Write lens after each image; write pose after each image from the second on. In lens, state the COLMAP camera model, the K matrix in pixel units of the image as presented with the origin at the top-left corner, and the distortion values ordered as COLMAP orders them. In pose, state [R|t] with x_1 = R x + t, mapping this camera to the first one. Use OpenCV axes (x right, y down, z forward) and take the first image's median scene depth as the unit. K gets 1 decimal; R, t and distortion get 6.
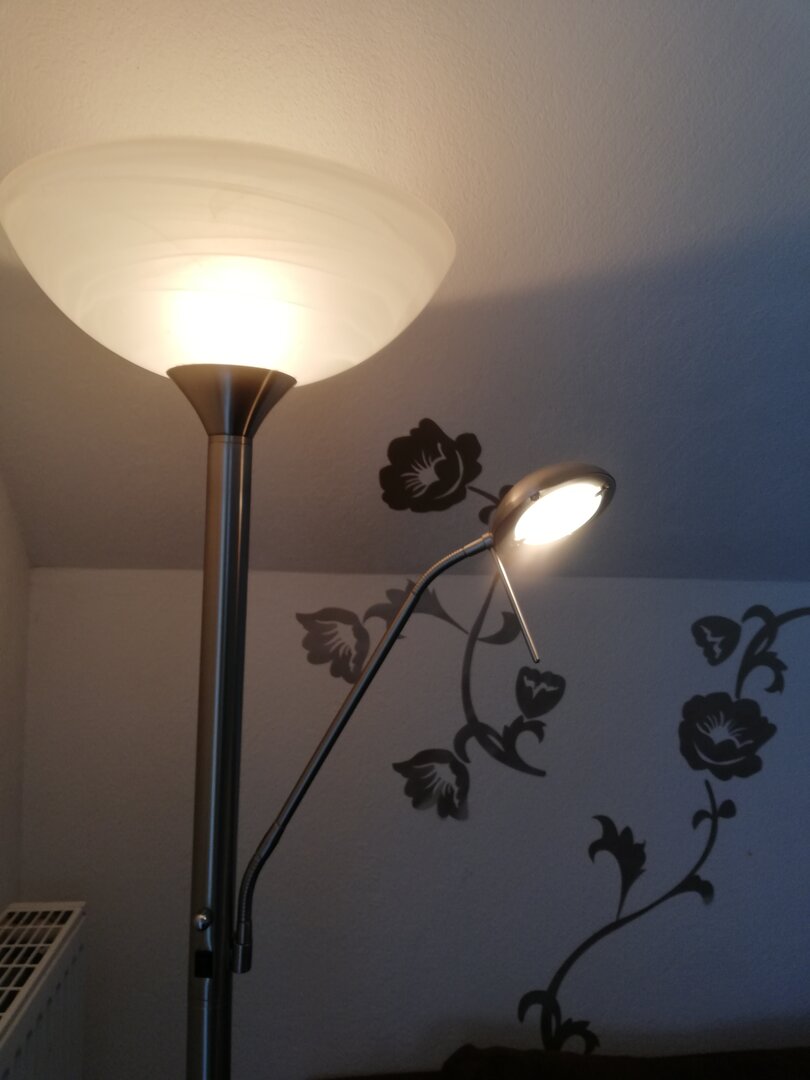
lens RADIAL K [[822.8, 0, 406.0], [0, 822.8, 538.7], [0, 0, 1]] dist [0.008992, -0.005031]
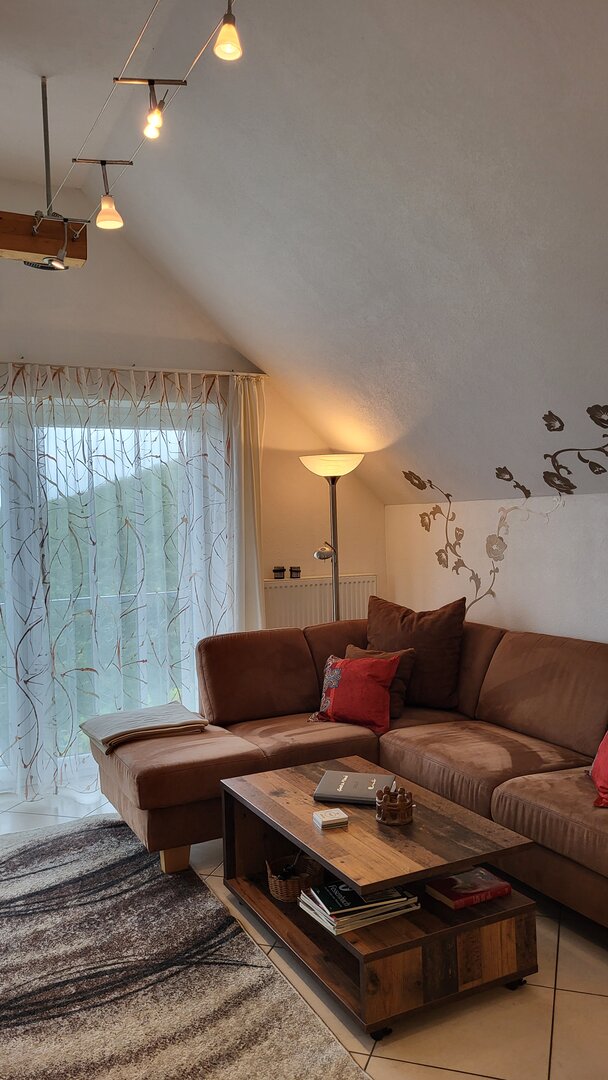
lens RADIAL K [[826.4, 0, 323.1], [0, 826.4, 535.4], [0, 0, 1]] dist [0.030007, -0.011578]
pose [[0.340772, -0.009119, -0.940102, 3.333425], [0.066449, 0.997686, 0.014409, 0.101753], [0.937795, -0.067379, 0.340589, -0.770561]]
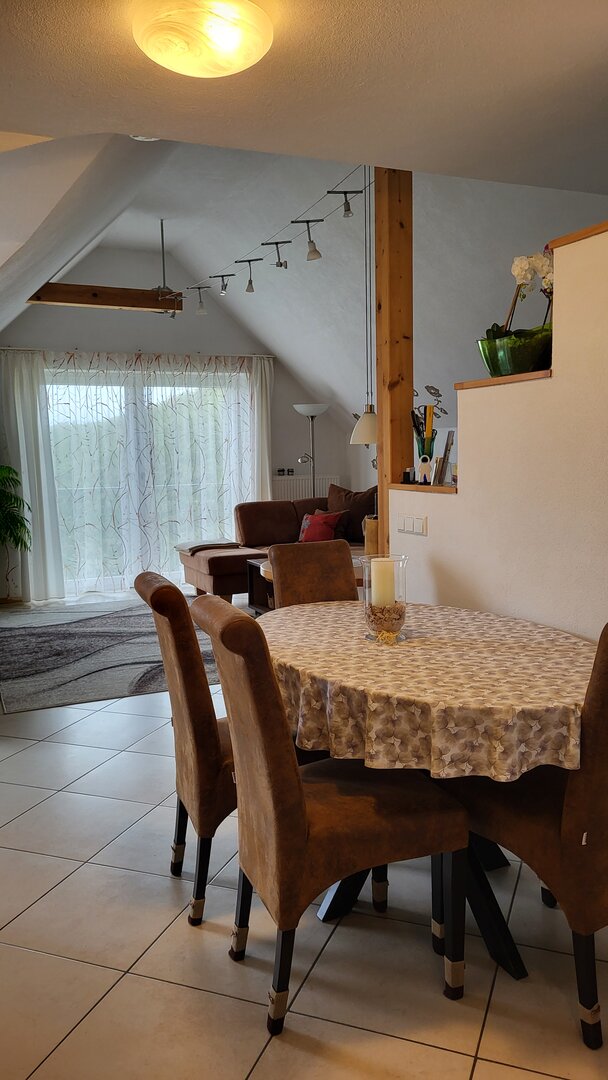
lens RADIAL K [[826.4, 0, 323.8], [0, 826.4, 530.3], [0, 0, 1]] dist [0.030007, -0.011578]
pose [[0.310070, 0.071741, -0.948003, 6.030685], [0.055817, 0.994055, 0.093482, 0.179356], [0.949074, -0.081901, 0.304222, -1.386175]]
